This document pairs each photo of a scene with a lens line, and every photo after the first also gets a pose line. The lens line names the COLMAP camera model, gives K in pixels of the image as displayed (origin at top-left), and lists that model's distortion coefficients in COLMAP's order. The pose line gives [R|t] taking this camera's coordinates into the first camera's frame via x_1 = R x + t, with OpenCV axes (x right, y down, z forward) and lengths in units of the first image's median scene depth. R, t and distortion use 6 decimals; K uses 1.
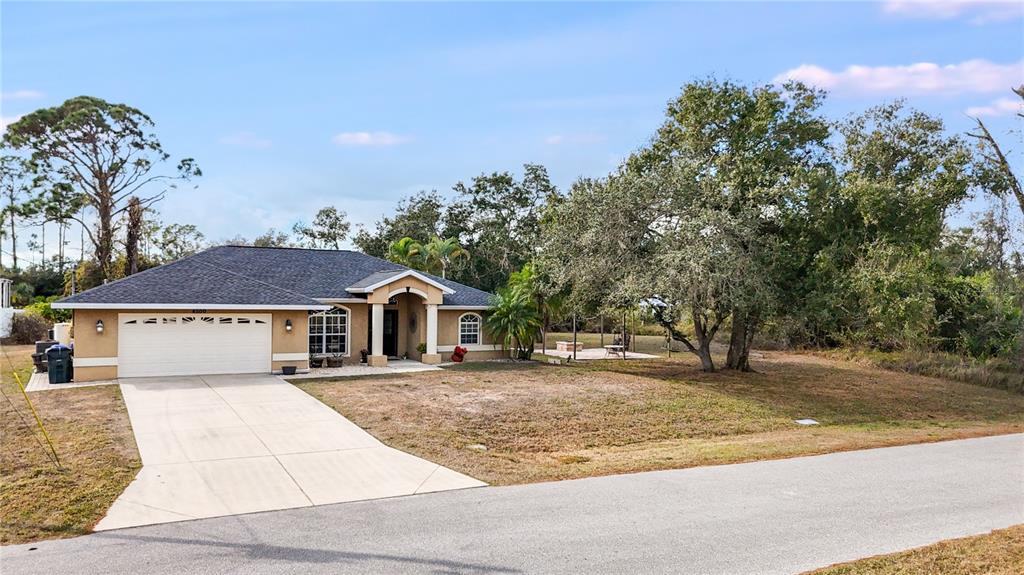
lens RADIAL K [[723.1, 0, 512.0], [0, 723.1, 287.5], [0, 0, 1]] dist [-0.000812, -0.000636]
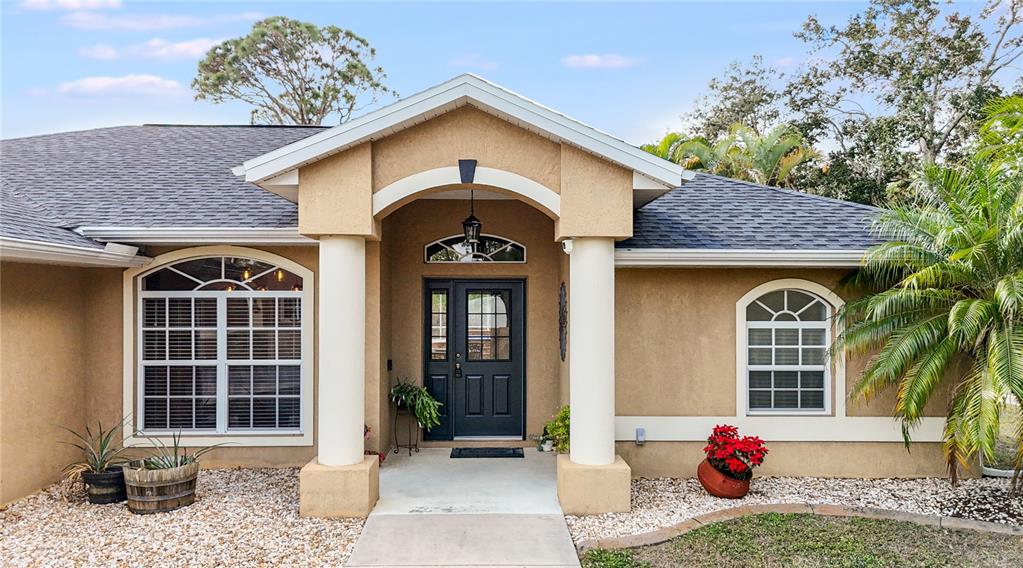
lens RADIAL K [[782.8, 0, 509.6], [0, 782.8, 300.9], [0, 0, 1]] dist [0.069693, -0.000422]
pose [[0.890687, -0.006744, -0.454567, -0.022334], [0.016400, 0.999716, 0.017302, 0.037378], [0.454321, -0.022866, 0.890545, 0.770983]]
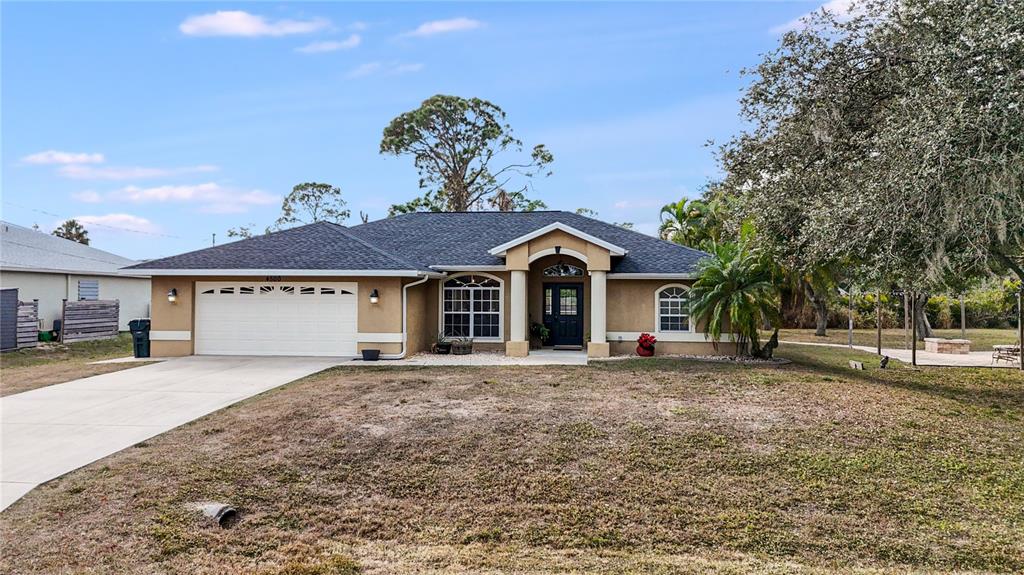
lens RADIAL K [[721.1, 0, 512.0], [0, 721.1, 287.5], [0, 0, 1]] dist [0.082955, 0.000082]
pose [[0.816617, -0.010478, -0.577085, 0.222016], [0.013914, 0.999902, 0.001534, 0.036764], [0.577012, -0.009282, 0.816683, 0.386024]]
